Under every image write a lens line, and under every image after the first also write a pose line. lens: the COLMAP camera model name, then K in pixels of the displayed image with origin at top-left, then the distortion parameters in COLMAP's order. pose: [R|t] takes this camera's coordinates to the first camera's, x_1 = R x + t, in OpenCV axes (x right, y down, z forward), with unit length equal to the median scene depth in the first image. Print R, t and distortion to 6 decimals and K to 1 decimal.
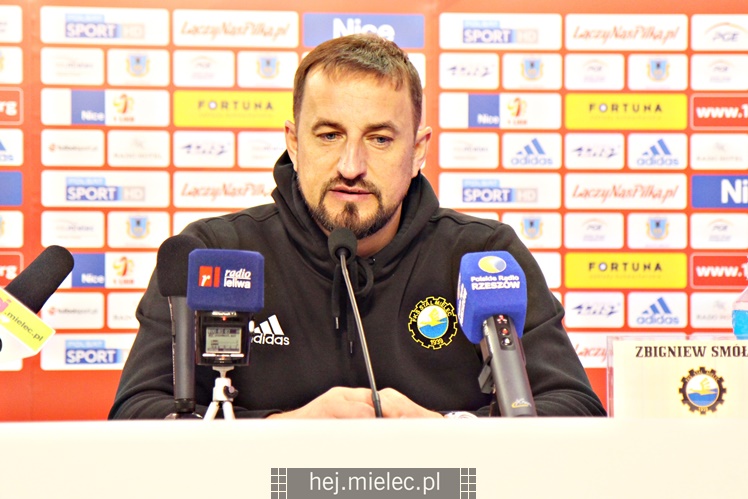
lens RADIAL K [[2113.4, 0, 376.9], [0, 2113.4, 241.9], [0, 0, 1]] dist [0.235406, 0.000000]
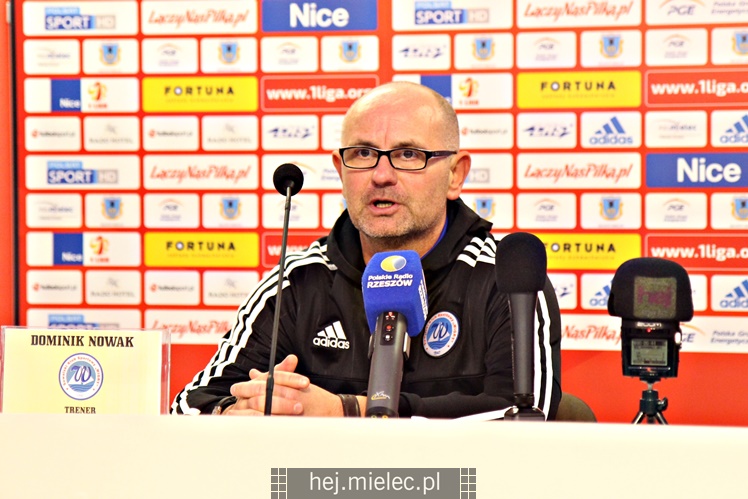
lens RADIAL K [[2113.4, 0, 385.5], [0, 2113.4, 242.4], [0, 0, 1]] dist [0.235406, 0.000000]
pose [[0.953460, 0.002544, -0.301509, 0.329116], [0.000188, 0.999959, 0.009031, 0.000445], [0.301520, -0.008667, 0.953421, 0.035754]]
